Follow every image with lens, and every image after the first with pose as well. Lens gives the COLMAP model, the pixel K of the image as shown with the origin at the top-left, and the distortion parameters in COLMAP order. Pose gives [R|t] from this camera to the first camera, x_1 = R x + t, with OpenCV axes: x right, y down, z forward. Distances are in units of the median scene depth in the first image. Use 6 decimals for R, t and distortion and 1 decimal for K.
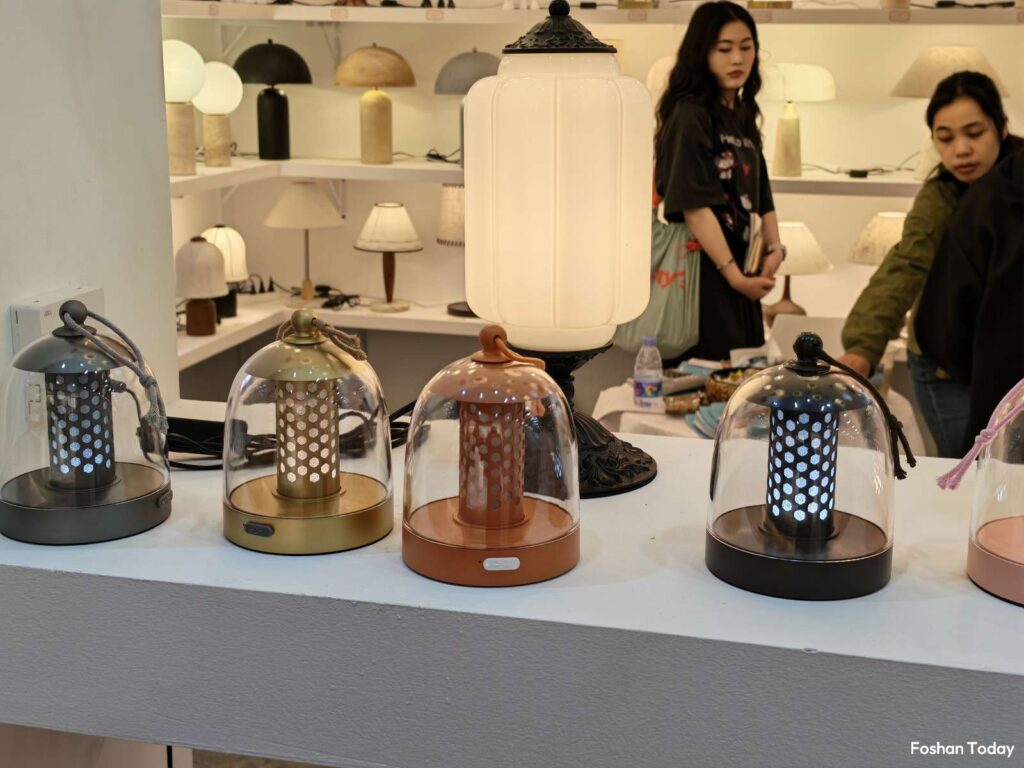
lens RADIAL K [[1403.7, 0, 477.2], [0, 1403.7, 383.2], [0, 0, 1]] dist [0.125290, -0.299233]
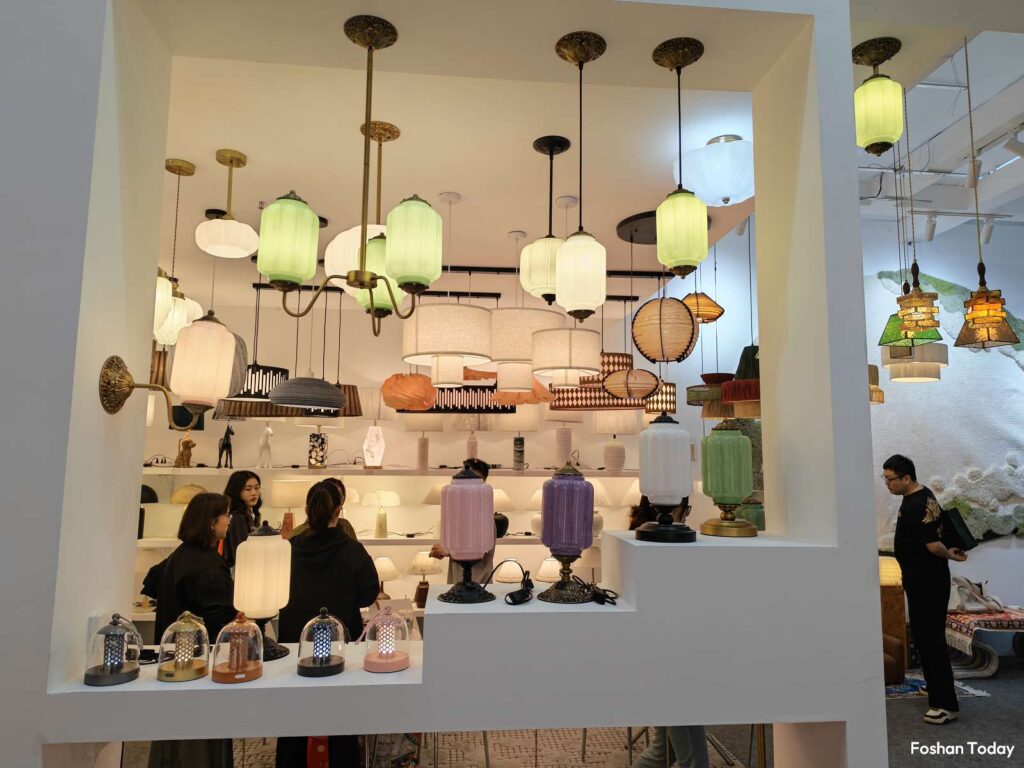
lens RADIAL K [[711.4, 0, 512.0], [0, 711.4, 384.0], [0, 0, 1]] dist [0.106747, -0.121431]
pose [[0.937603, 0.043454, 0.344980, -0.005011], [0.073860, 0.944627, -0.319725, 0.056839], [-0.339771, 0.325255, 0.882476, -1.173723]]
